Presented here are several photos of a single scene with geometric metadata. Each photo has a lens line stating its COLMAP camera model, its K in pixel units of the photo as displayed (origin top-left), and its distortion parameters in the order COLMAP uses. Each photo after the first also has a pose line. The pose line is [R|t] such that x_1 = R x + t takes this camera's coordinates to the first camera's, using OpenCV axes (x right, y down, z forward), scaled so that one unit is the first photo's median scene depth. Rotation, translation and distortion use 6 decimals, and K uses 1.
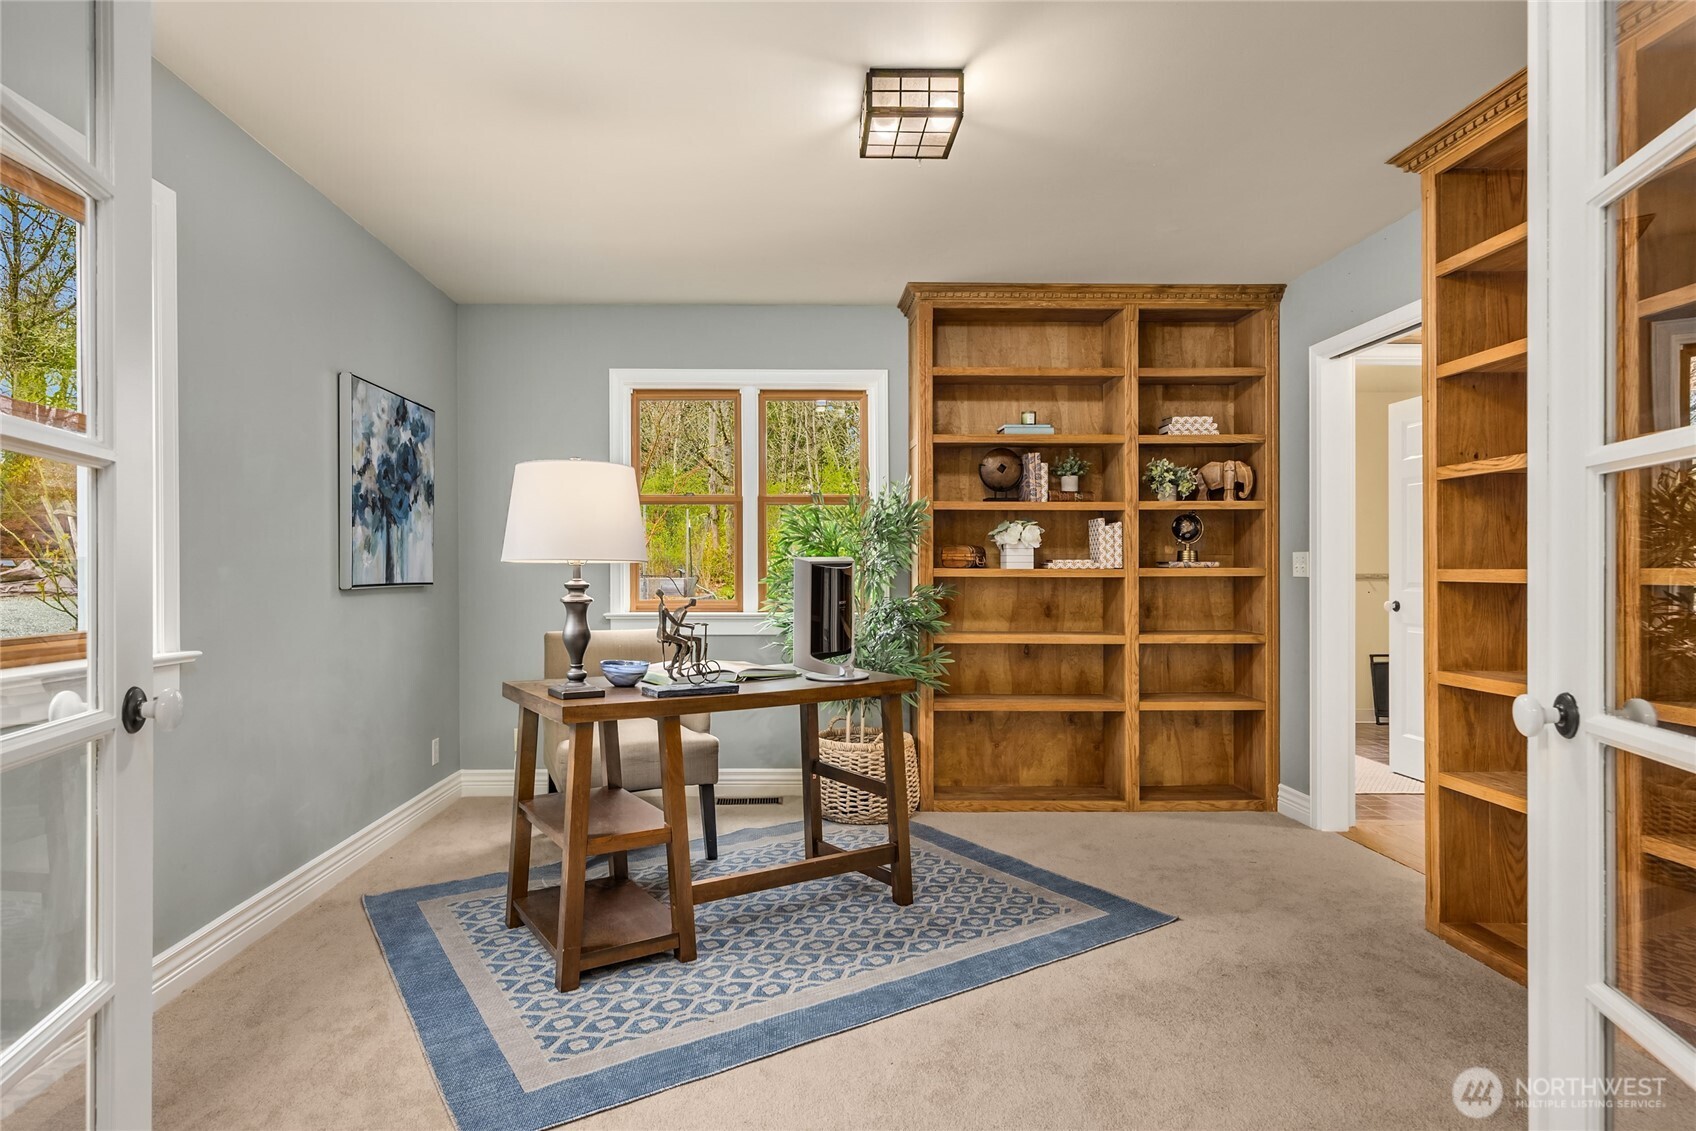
lens RADIAL K [[847.0, 0, 842.9], [0, 847.0, 563.0], [0, 0, 1]] dist [0.013943, 0.000499]
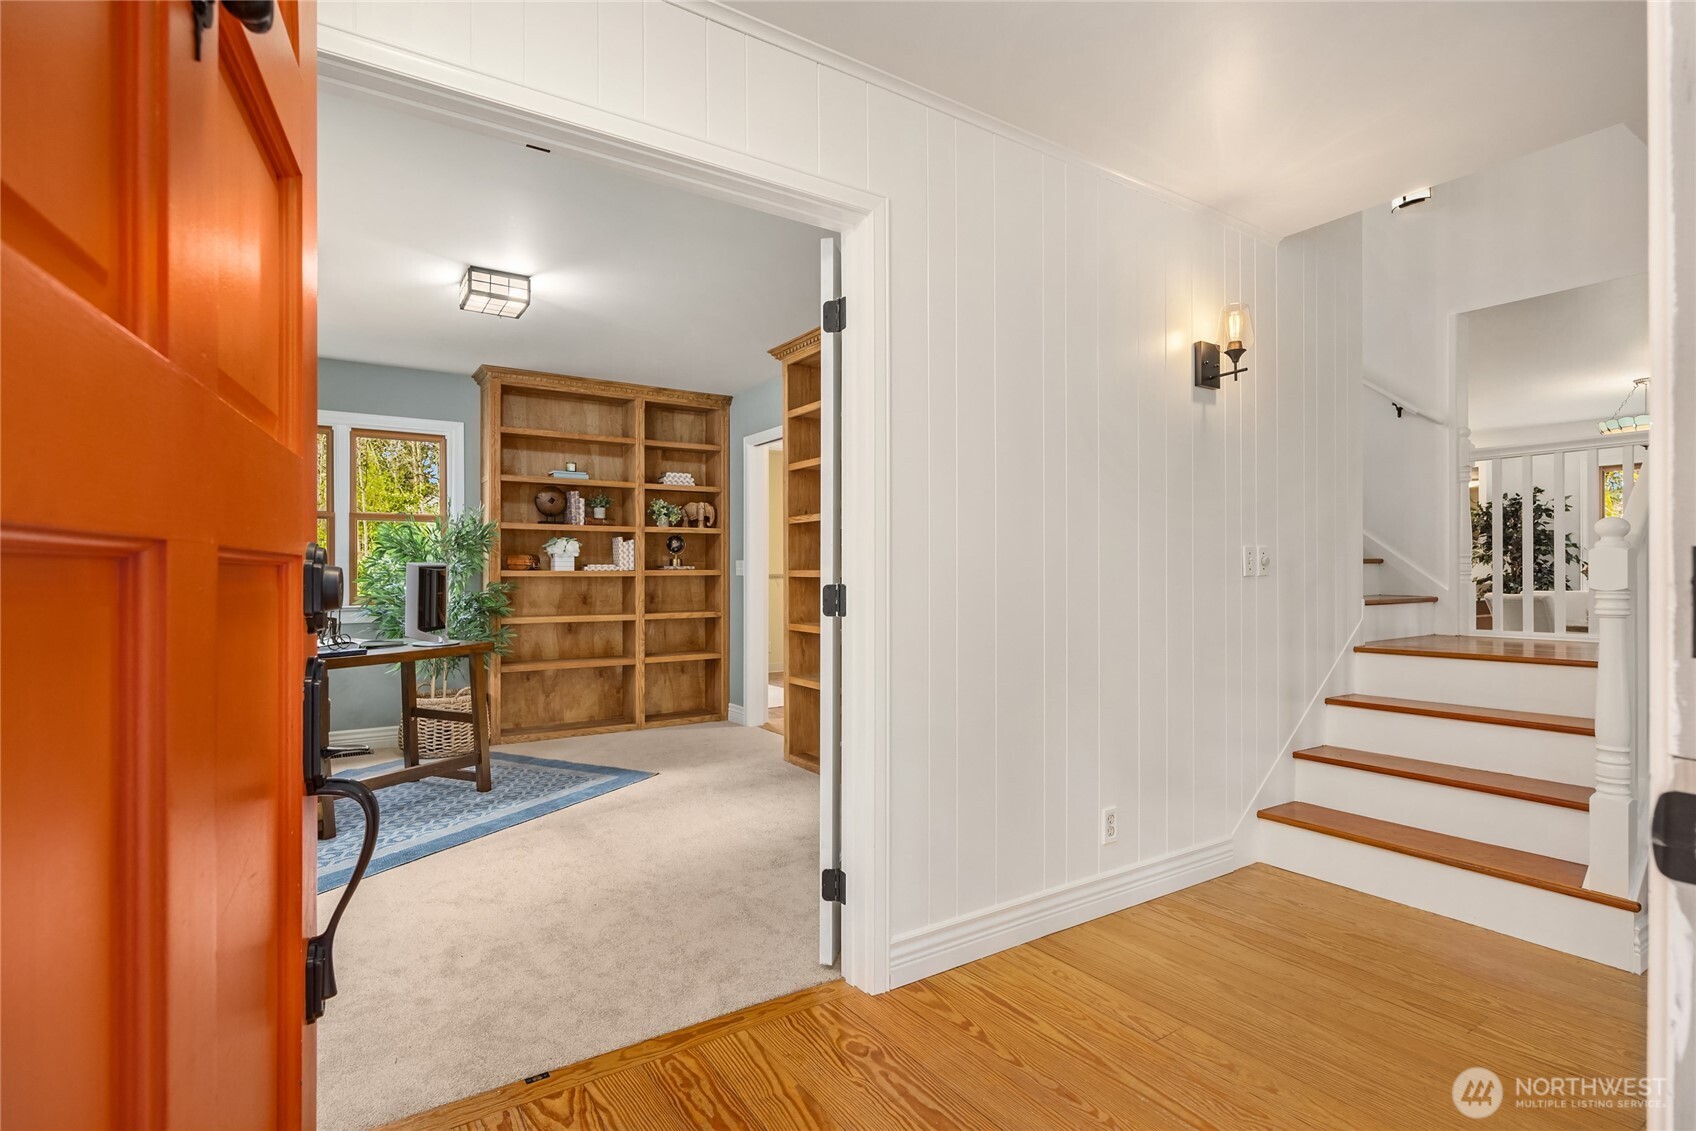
lens RADIAL K [[832.2, 0, 847.4], [0, 832.2, 566.3], [0, 0, 1]] dist [-0.010946, 0.000145]
pose [[0.862332, 0.001911, 0.506339, -0.095881], [-0.002143, 0.999998, -0.000126, -0.001699], [-0.506338, -0.000976, 0.862334, -0.479507]]
